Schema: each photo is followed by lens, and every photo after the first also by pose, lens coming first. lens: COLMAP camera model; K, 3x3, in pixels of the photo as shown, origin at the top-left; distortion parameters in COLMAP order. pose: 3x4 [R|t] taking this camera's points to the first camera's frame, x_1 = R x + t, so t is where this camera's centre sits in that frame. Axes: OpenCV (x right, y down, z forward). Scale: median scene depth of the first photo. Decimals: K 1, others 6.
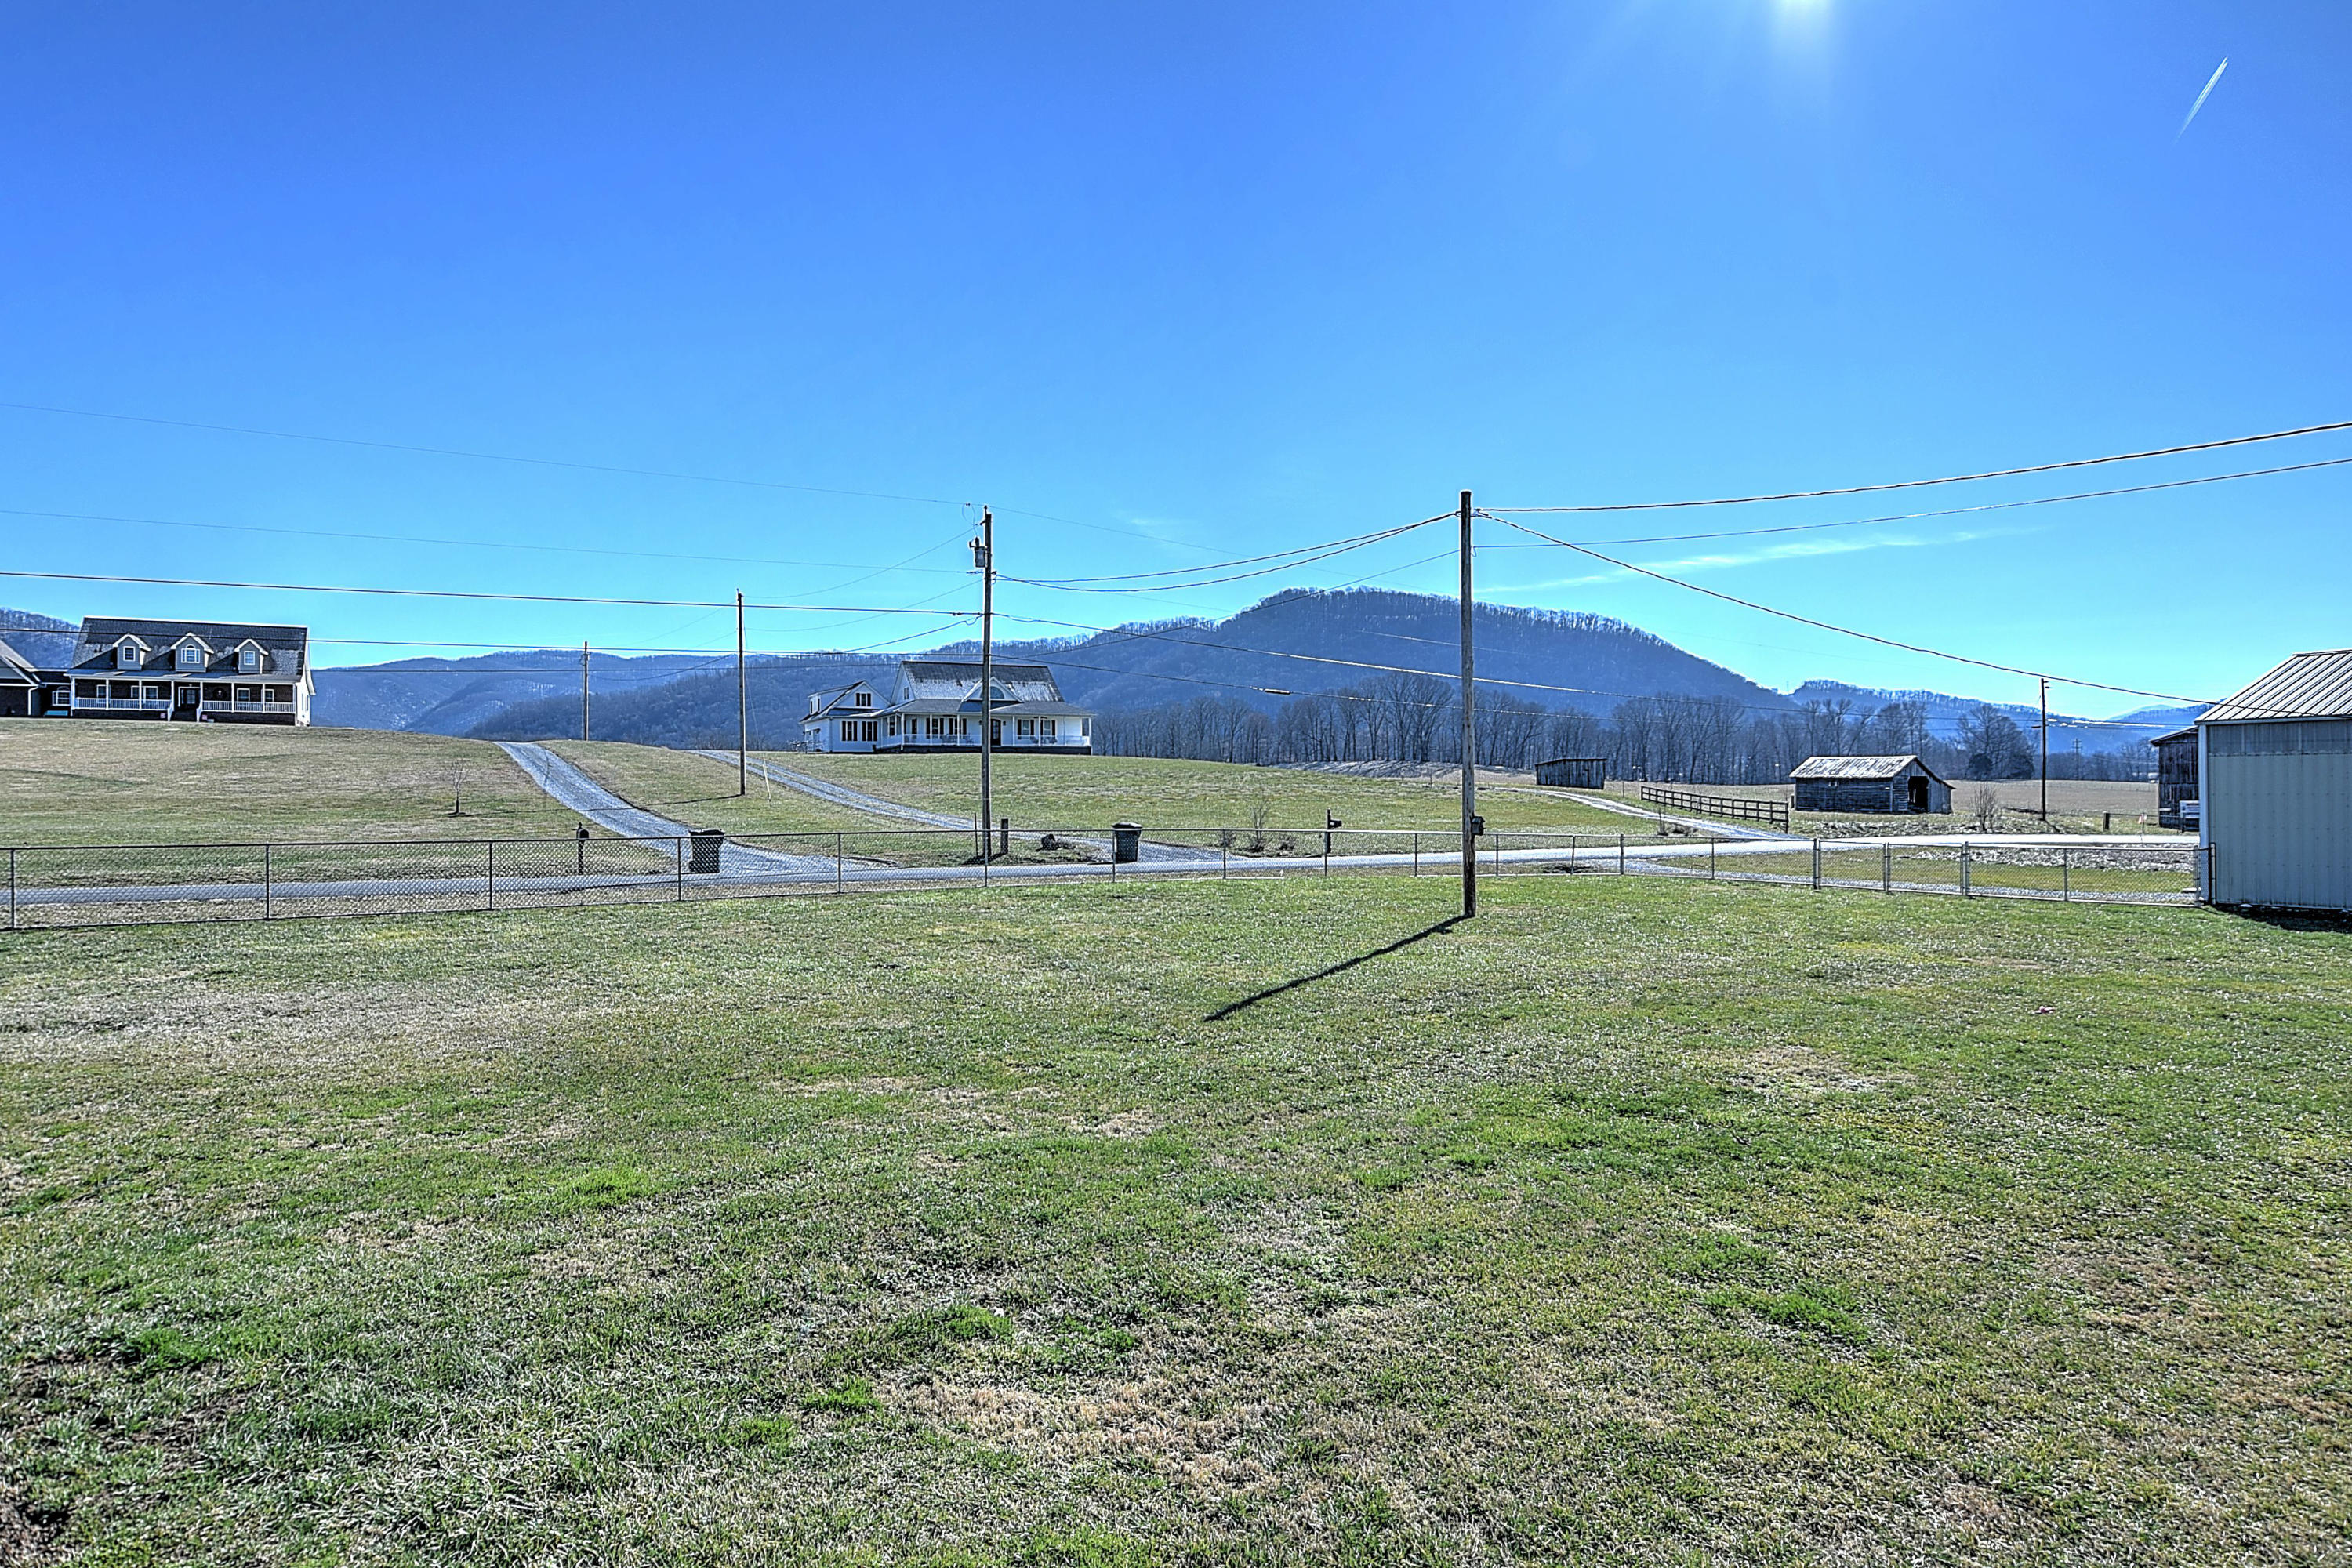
lens RADIAL K [[1297.4, 0, 1180.2], [0, 1297.4, 785.3], [0, 0, 1]] dist [-0.015523, 0.005040]
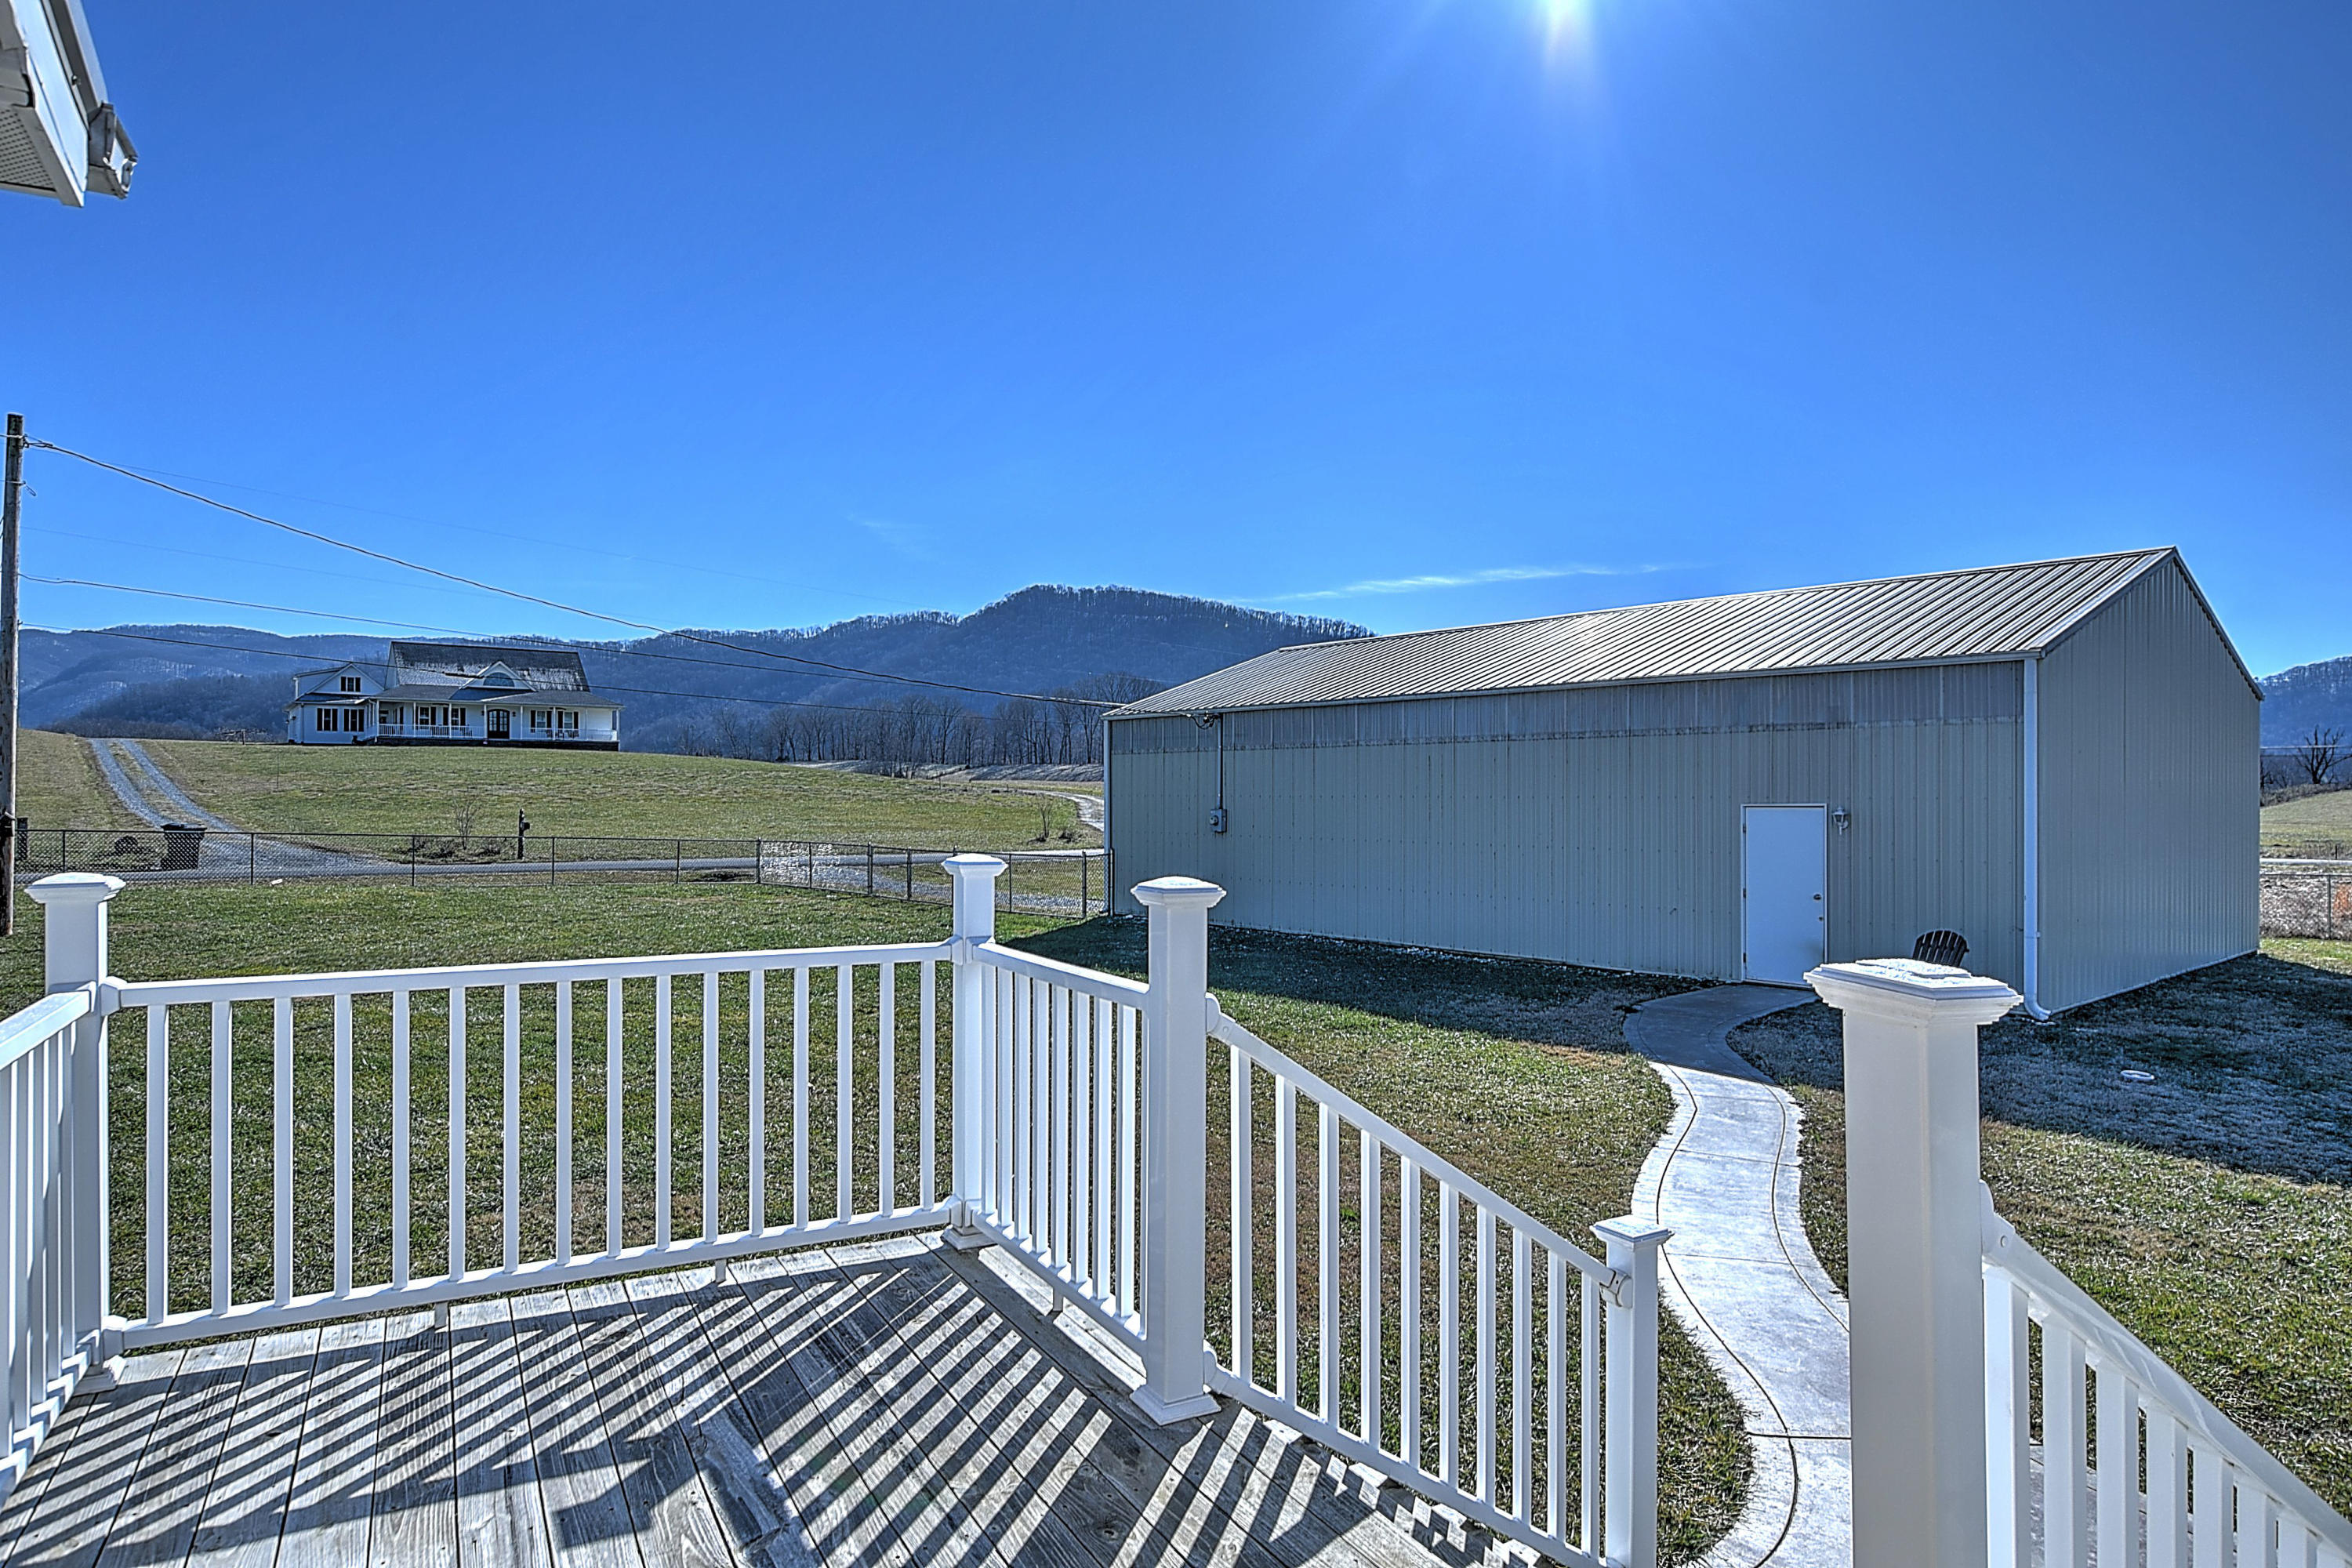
lens RADIAL K [[1297.4, 0, 1368.4], [0, 1297.4, 798.2], [0, 0, 1]] dist [-0.015523, 0.005040]
pose [[0.983086, 0.008603, 0.182944, 0.336484], [-0.009563, 0.999945, 0.004365, 0.000904], [-0.182897, -0.006041, 0.983114, 0.017192]]
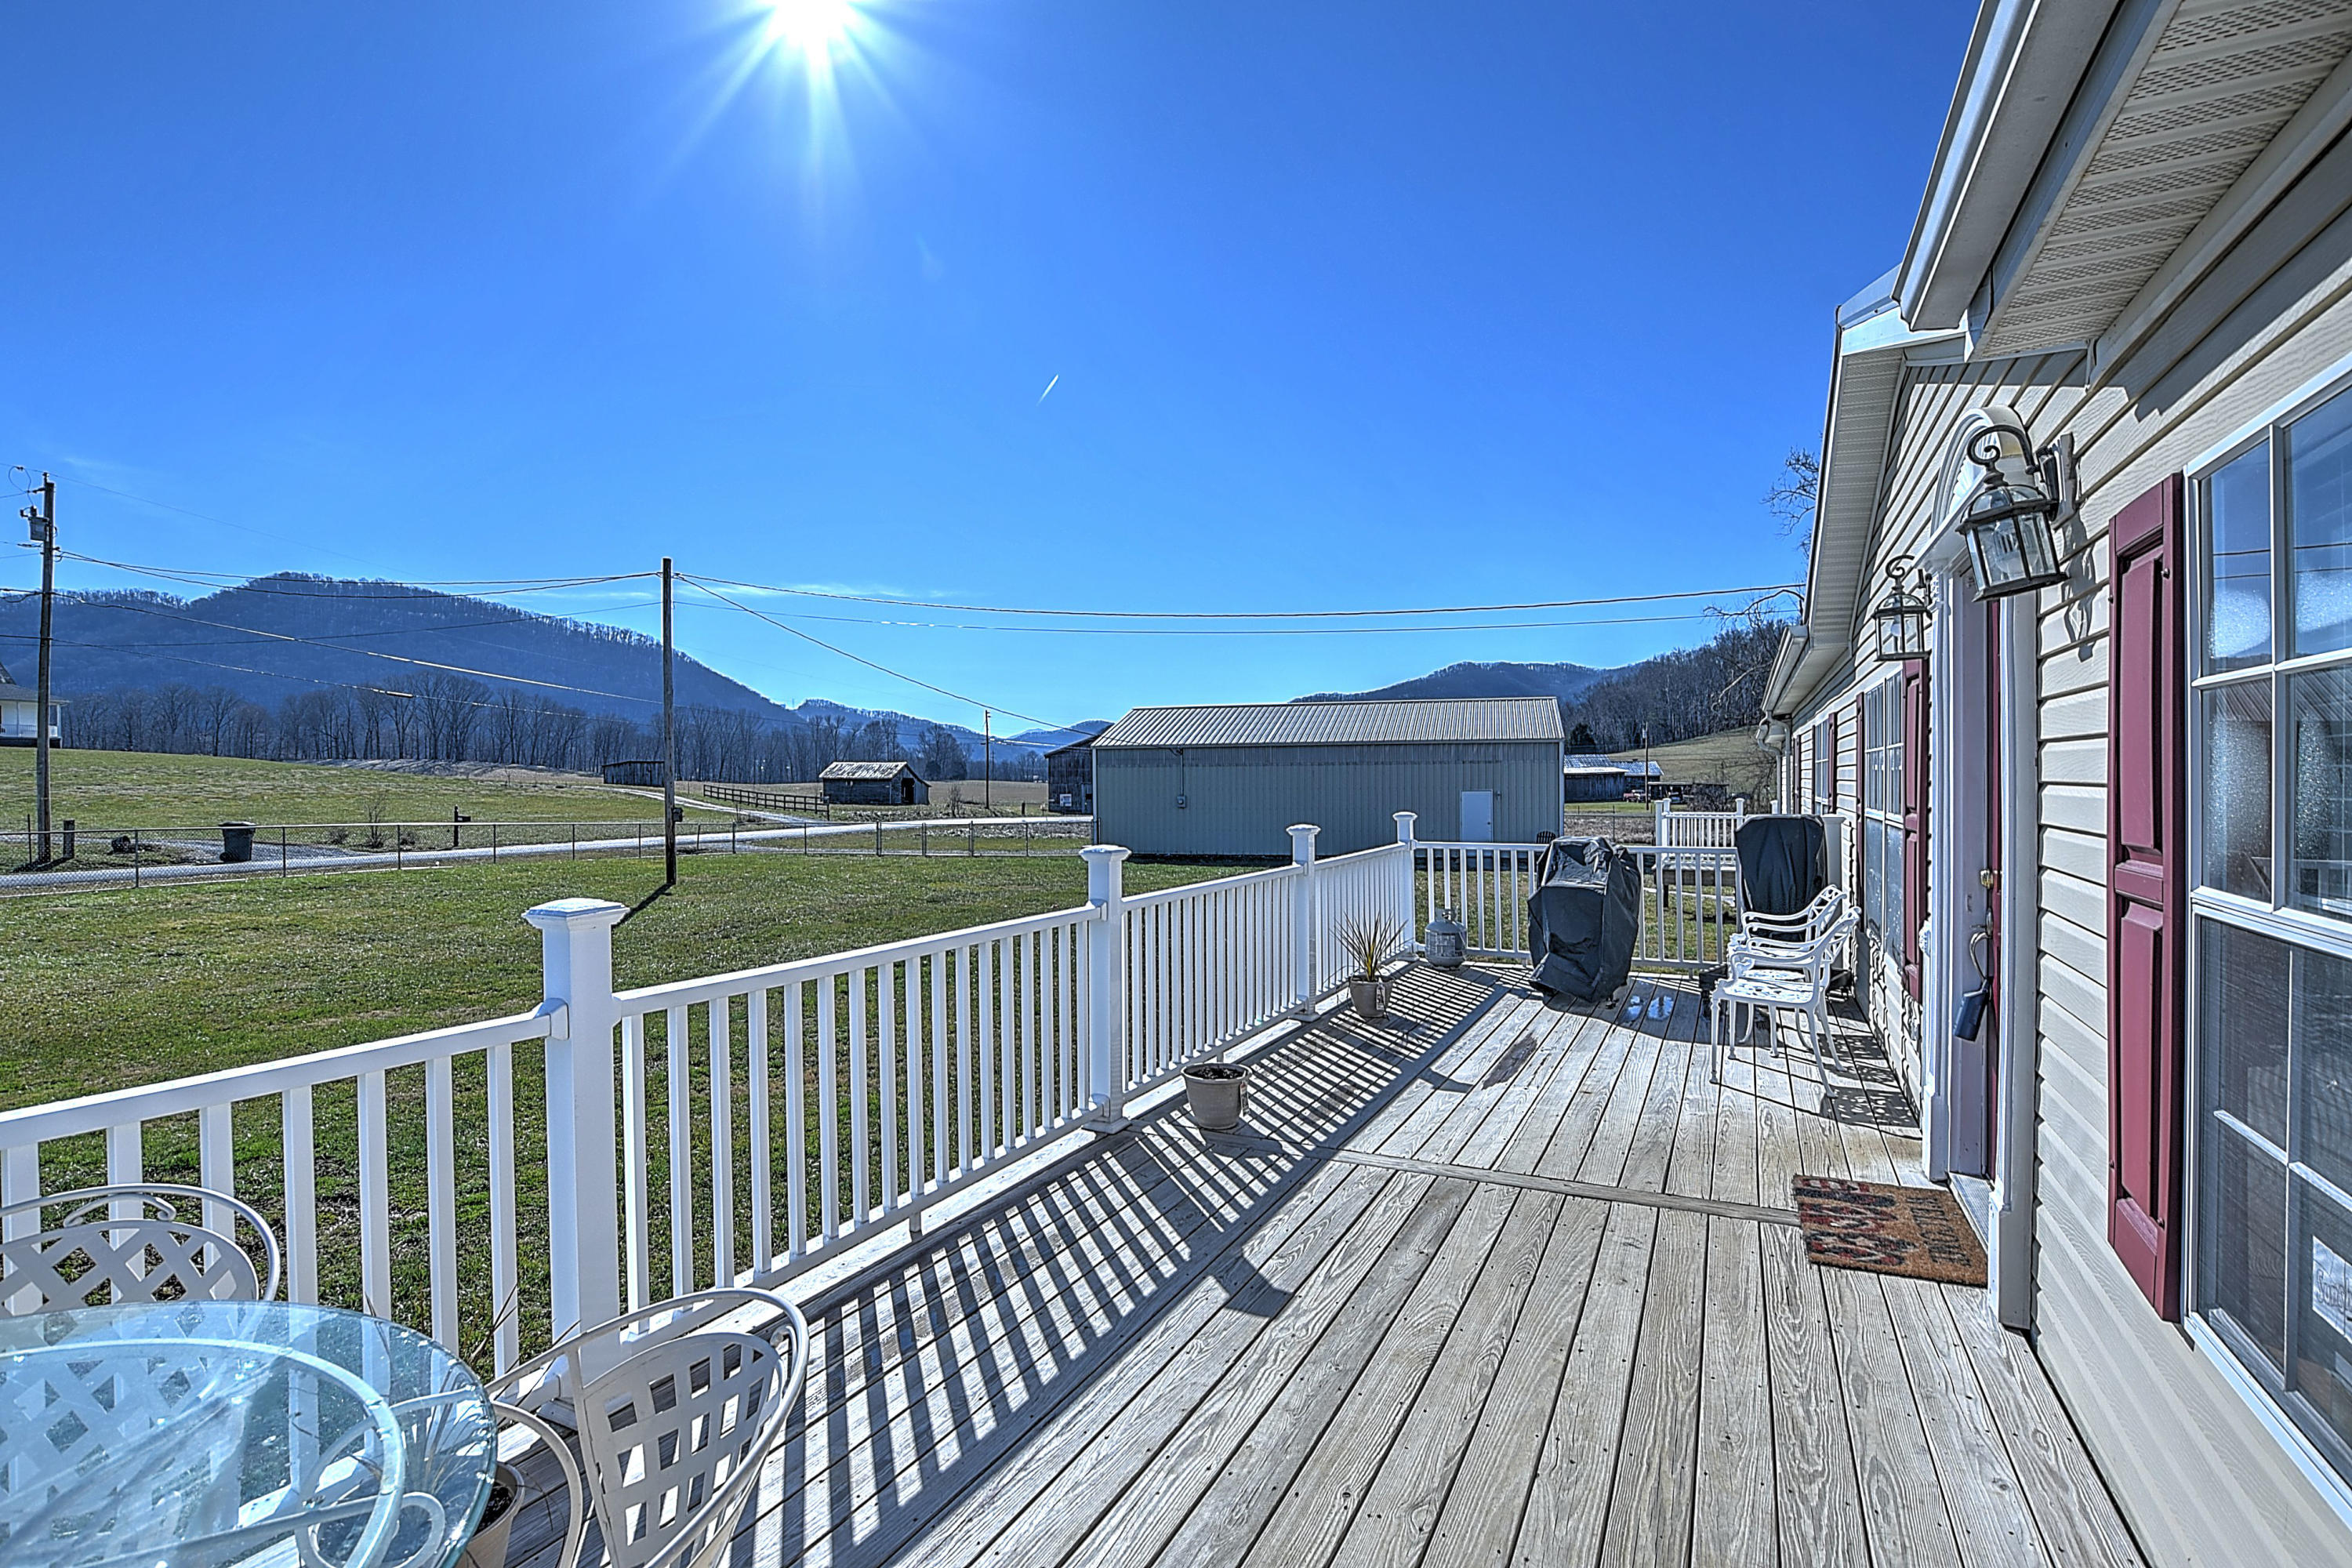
lens RADIAL K [[1156.5, 0, 1171.5], [0, 1156.5, 792.6], [0, 0, 1]] dist [-0.015645, -0.001431]
pose [[0.714251, -0.003769, 0.699879, -0.083710], [-0.001671, 0.999973, 0.007090, -0.000265], [-0.699888, -0.006233, 0.714226, -0.065841]]
